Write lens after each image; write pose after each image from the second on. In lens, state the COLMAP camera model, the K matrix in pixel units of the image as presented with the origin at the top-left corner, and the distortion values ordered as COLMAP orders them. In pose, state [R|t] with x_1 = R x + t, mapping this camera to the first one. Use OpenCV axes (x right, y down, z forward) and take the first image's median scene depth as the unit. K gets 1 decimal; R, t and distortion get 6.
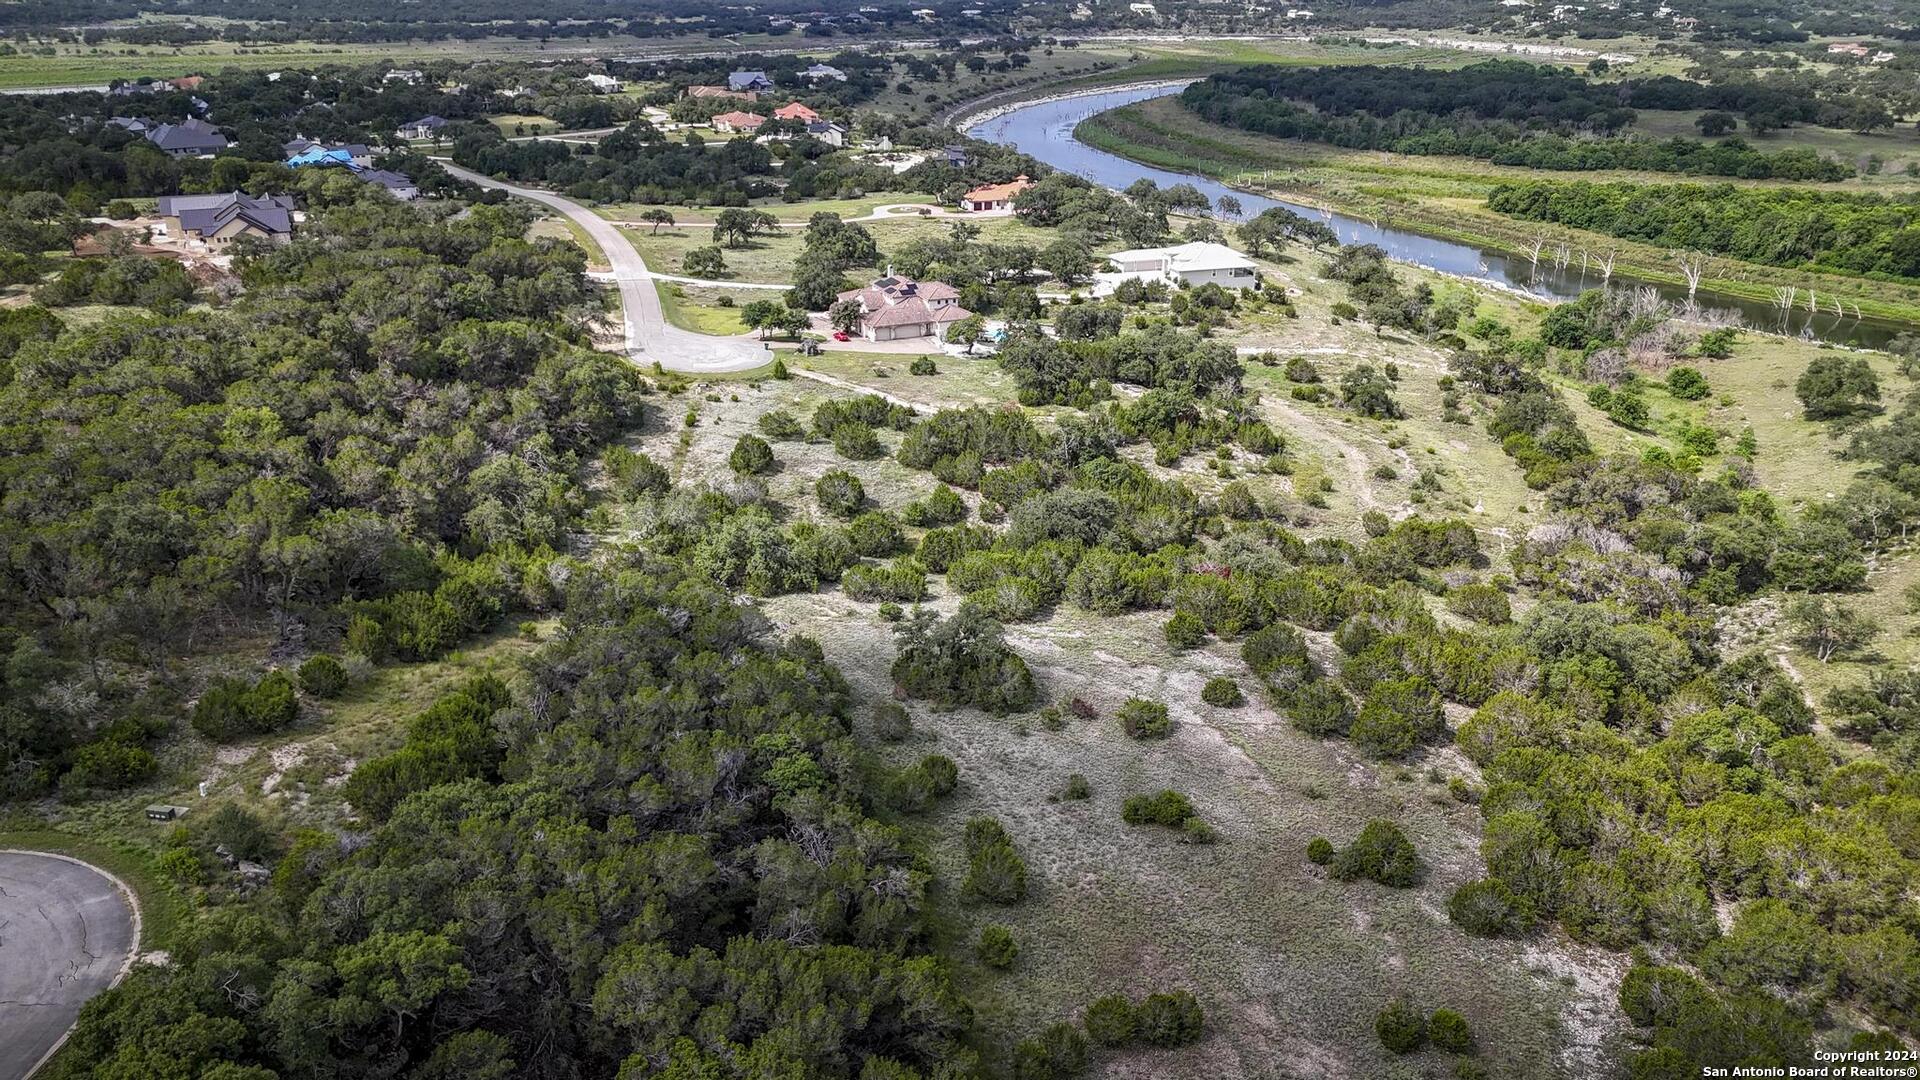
lens RADIAL K [[1405.4, 0, 956.8], [0, 1405.4, 529.6], [0, 0, 1]] dist [0.059664, -0.052369]
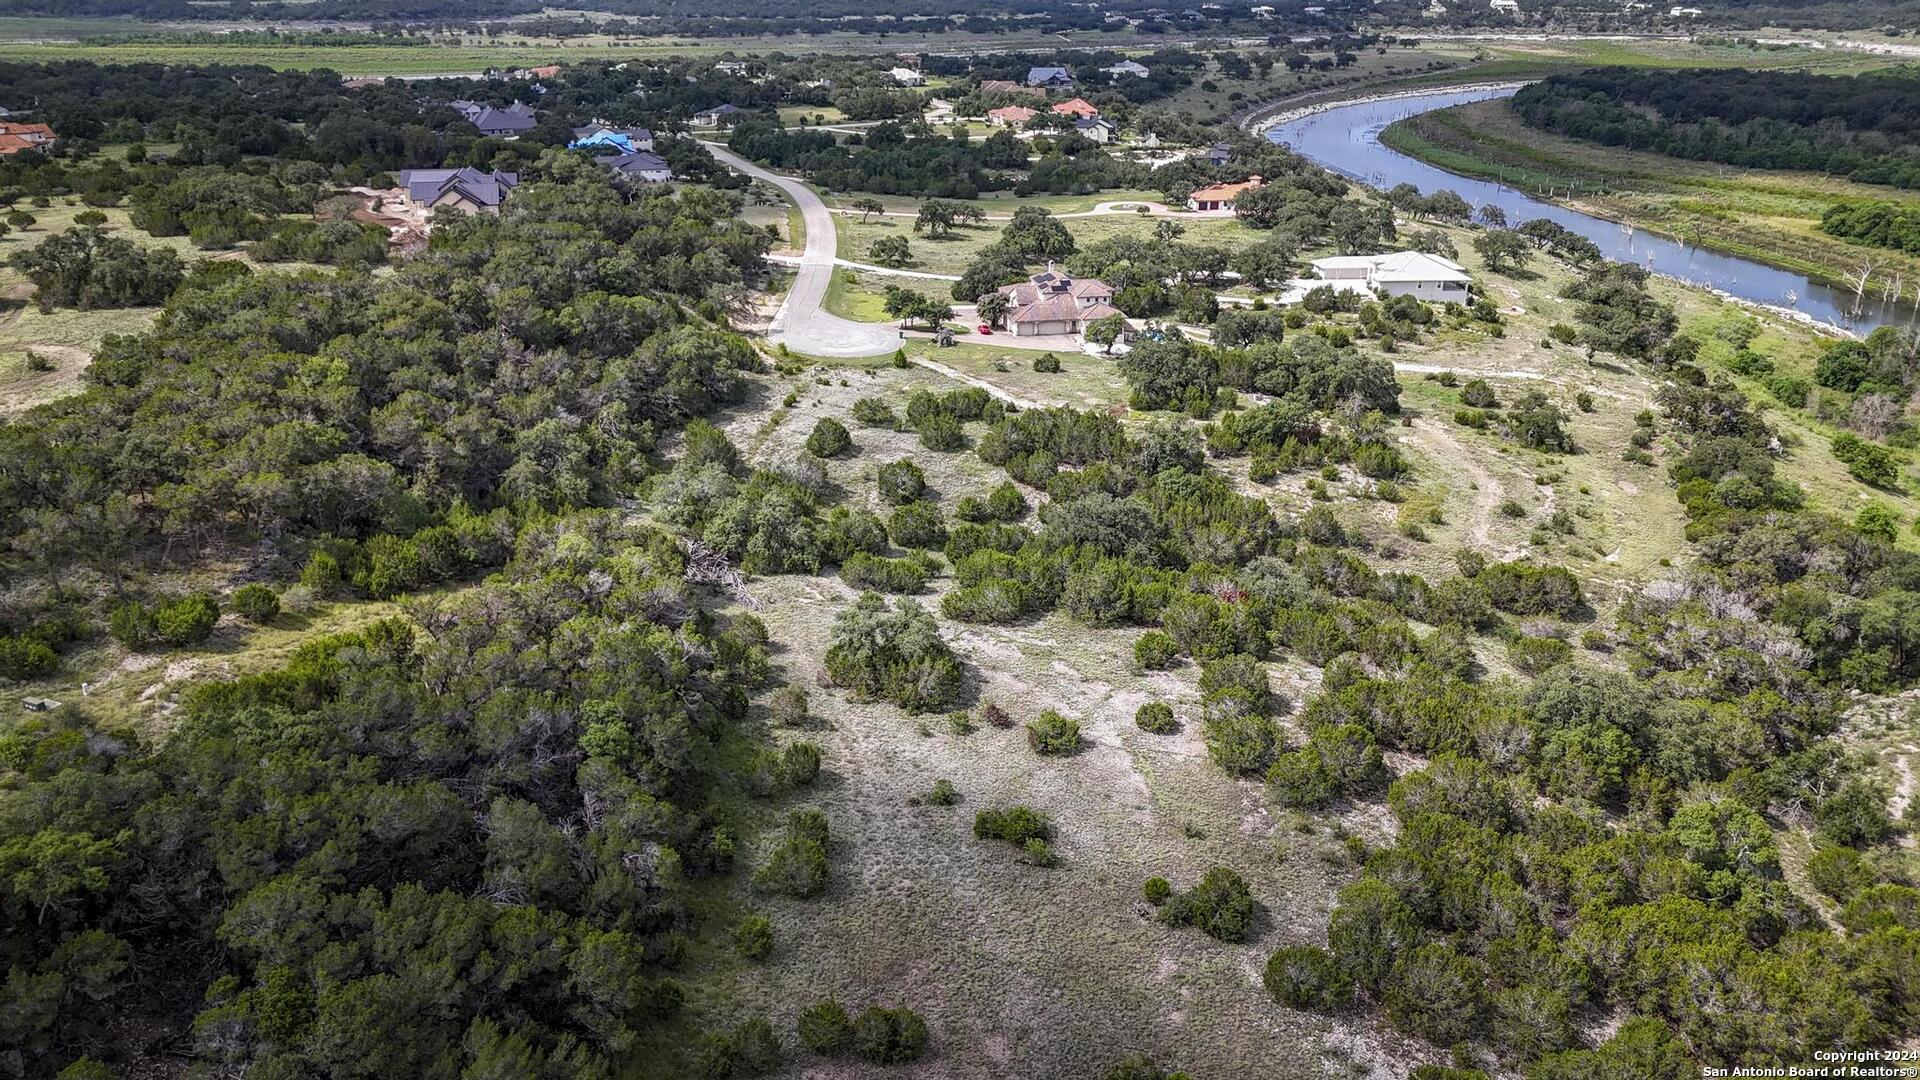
lens RADIAL K [[1405.4, 0, 959.0], [0, 1405.4, 532.8], [0, 0, 1]] dist [0.059664, -0.052369]
pose [[0.971592, 0.088159, -0.219627, 0.123880], [-0.087382, 0.996086, 0.013267, -0.004586], [0.219937, 0.006301, 0.975494, 0.020340]]
